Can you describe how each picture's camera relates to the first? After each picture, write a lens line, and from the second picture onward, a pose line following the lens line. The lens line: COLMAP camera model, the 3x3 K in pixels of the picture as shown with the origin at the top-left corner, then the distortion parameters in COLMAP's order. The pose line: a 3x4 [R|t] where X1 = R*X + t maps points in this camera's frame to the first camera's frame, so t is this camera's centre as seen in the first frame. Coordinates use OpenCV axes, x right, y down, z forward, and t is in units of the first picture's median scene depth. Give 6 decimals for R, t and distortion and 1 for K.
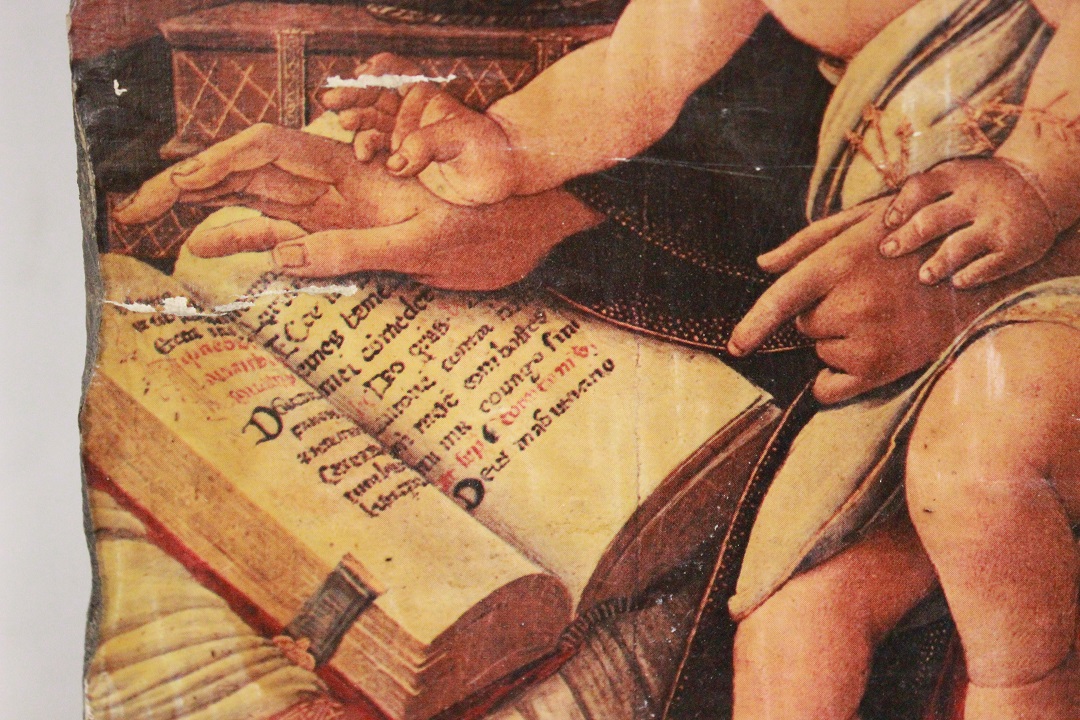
lens RADIAL K [[1198.3, 0, 539.9], [0, 1198.3, 361.9], [0, 0, 1]] dist [-0.010285, 0.000000]
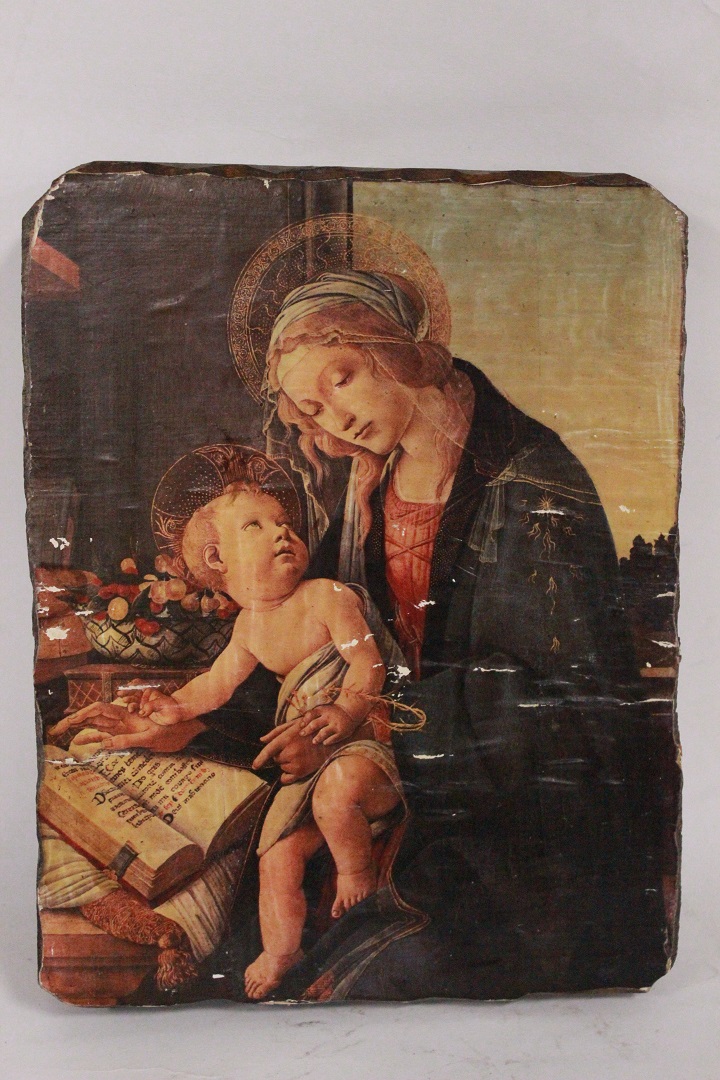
lens RADIAL K [[1198.3, 0, 359.7], [0, 1198.3, 536.2], [0, 0, 1]] dist [-0.010285, 0.000000]
pose [[0.996592, -0.028310, 0.077477, 0.210105], [0.032186, 0.998268, -0.049238, -0.441034], [-0.075949, 0.051564, 0.995778, -2.099912]]
